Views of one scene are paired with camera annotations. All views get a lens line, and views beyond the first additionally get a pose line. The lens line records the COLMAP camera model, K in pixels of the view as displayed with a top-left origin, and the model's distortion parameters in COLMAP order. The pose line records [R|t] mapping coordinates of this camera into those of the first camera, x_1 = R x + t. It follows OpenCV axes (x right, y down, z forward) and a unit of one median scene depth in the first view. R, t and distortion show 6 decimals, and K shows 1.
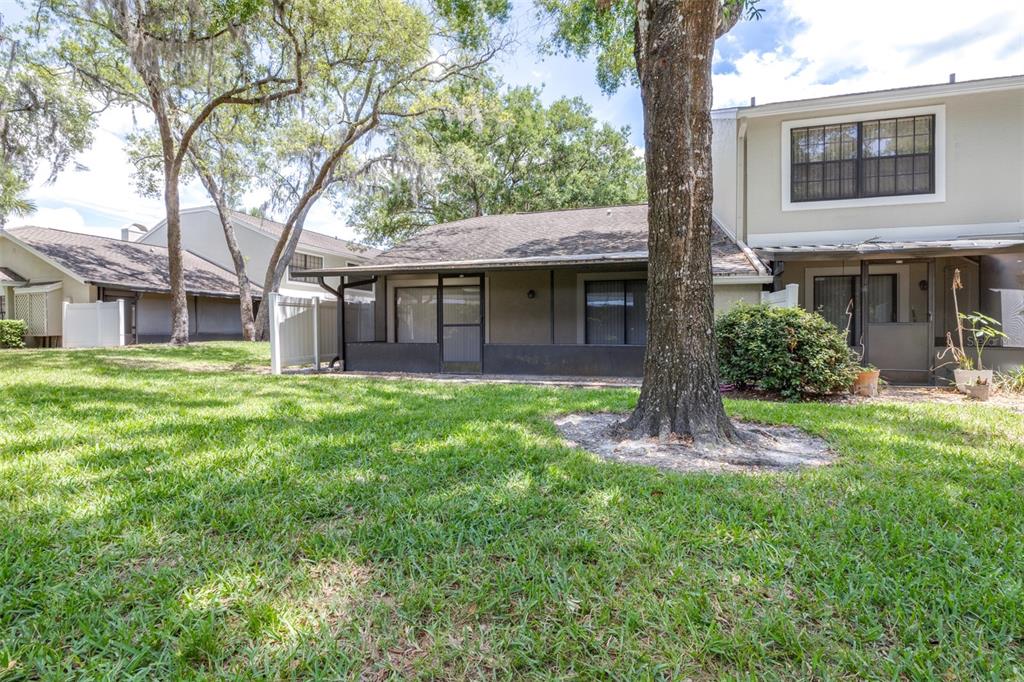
lens RADIAL K [[441.1, 0, 512.4], [0, 441.1, 348.1], [0, 0, 1]] dist [-0.001138, -0.000243]
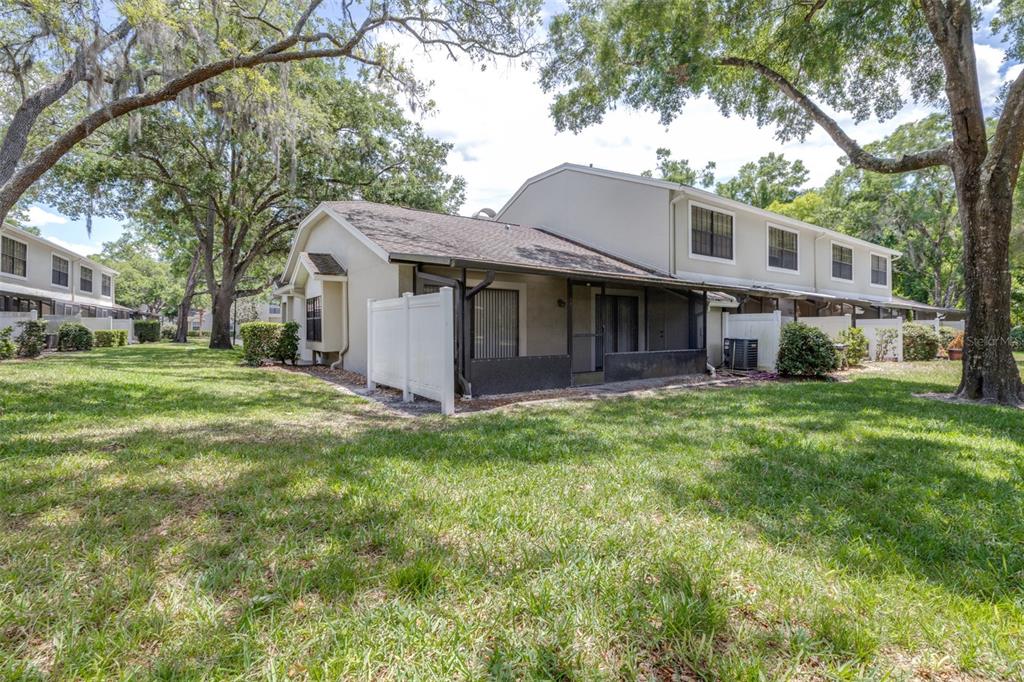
lens RADIAL K [[434.1, 0, 512.8], [0, 434.1, 333.9], [0, 0, 1]] dist [0.001571, 0.000165]
pose [[0.658188, -0.005801, 0.752832, -0.965160], [0.028391, 0.999450, -0.017120, -0.044424], [-0.752318, 0.032642, 0.657991, 0.508210]]
